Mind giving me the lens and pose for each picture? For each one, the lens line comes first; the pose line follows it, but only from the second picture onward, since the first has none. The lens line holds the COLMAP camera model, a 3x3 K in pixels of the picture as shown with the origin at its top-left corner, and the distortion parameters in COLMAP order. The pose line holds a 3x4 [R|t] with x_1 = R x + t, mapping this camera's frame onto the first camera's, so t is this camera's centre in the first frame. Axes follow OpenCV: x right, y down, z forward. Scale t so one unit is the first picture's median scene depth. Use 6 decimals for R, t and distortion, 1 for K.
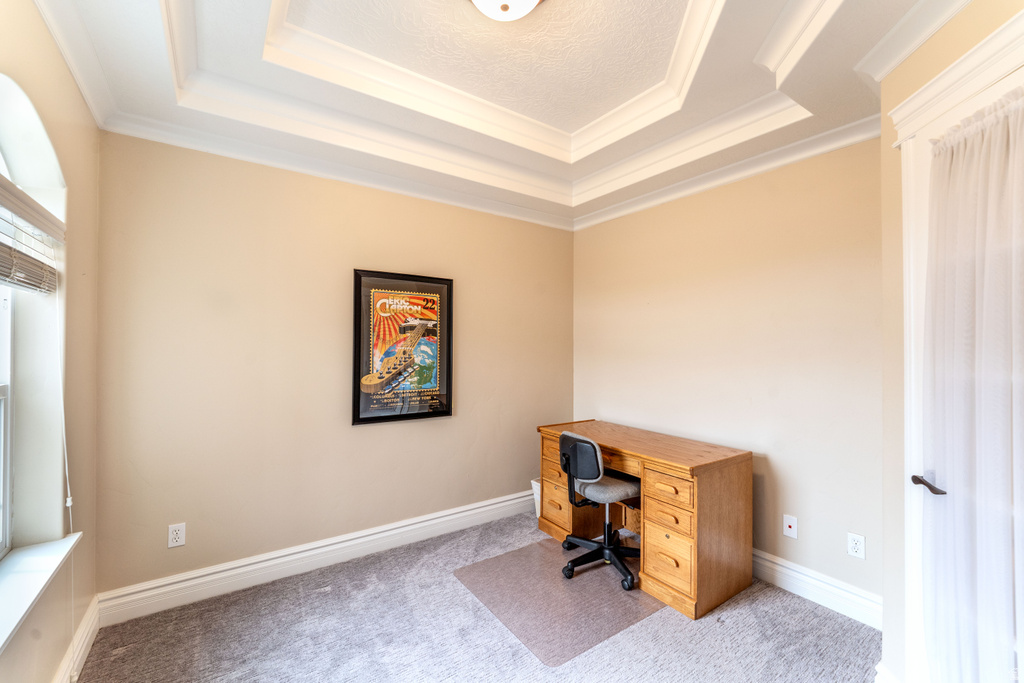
lens RADIAL K [[420.2, 0, 503.4], [0, 420.2, 344.8], [0, 0, 1]] dist [-0.002837, -0.000285]
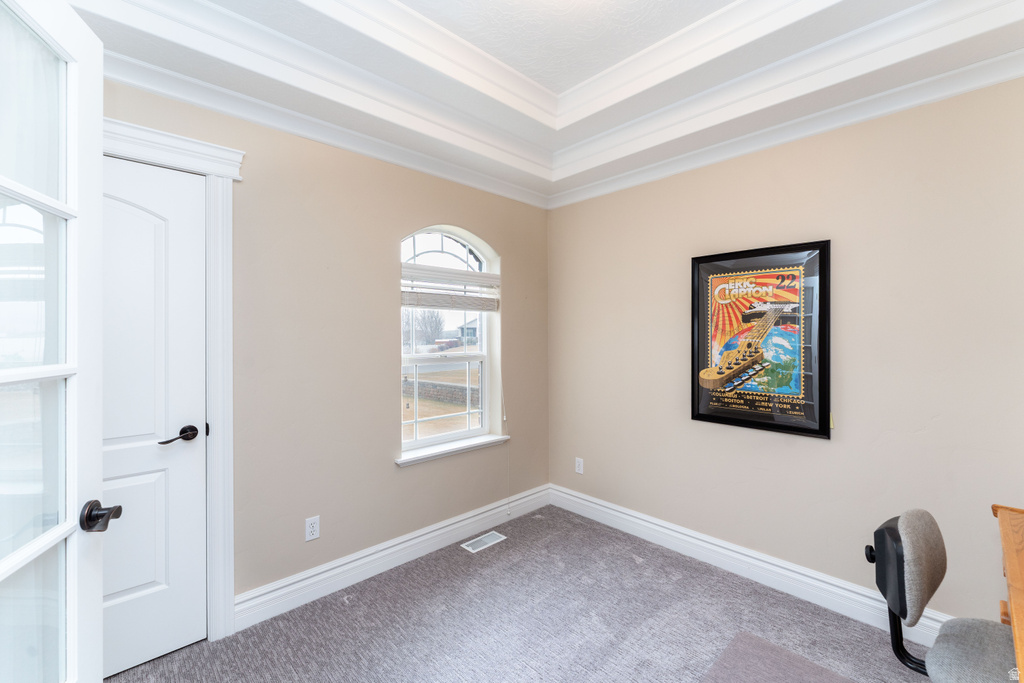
lens RADIAL K [[420.2, 0, 502.8], [0, 420.2, 337.9], [0, 0, 1]] dist [-0.002837, -0.000285]
pose [[0.159820, 0.000608, -0.987146, 0.502600], [0.002240, 0.999997, 0.000979, 0.001833], [0.987144, -0.002368, 0.159818, 0.395769]]
